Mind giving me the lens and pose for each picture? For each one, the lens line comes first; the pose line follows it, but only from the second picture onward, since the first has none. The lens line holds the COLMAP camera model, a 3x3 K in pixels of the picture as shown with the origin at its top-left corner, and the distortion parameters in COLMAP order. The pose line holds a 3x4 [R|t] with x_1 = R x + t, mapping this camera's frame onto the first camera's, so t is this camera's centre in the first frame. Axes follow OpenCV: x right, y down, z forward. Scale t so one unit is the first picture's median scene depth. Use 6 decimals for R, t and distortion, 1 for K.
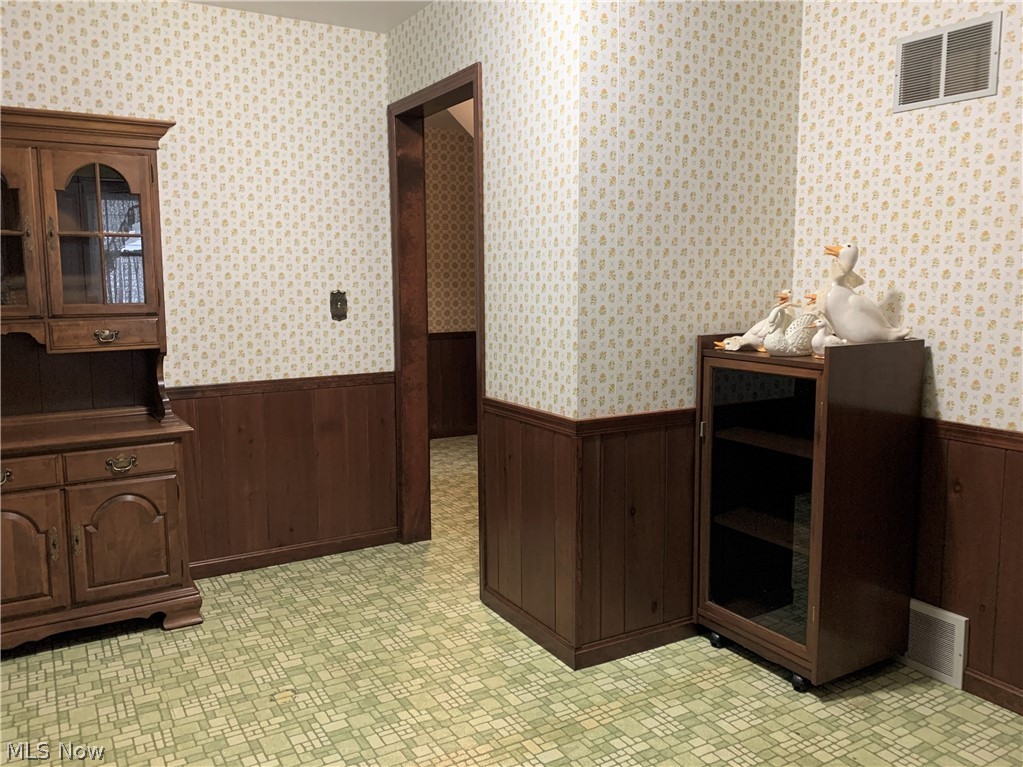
lens RADIAL K [[767.3, 0, 513.0], [0, 767.3, 384.5], [0, 0, 1]] dist [-0.006503, 0.005179]
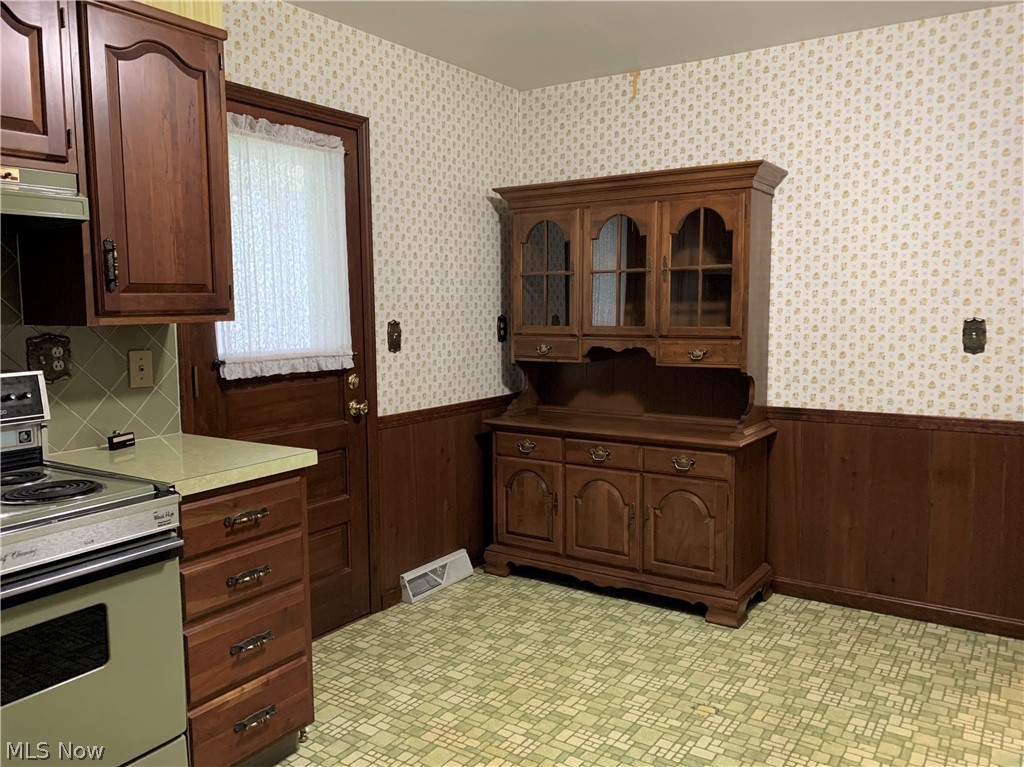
lens RADIAL K [[768.0, 0, 513.5], [0, 768.0, 384.5], [0, 0, 1]] dist [-0.006503, 0.005179]
pose [[0.461218, 0.088480, -0.882864, 0.328410], [-0.117139, 0.992378, 0.038260, -0.025730], [0.879520, 0.085771, 0.468068, 0.185167]]
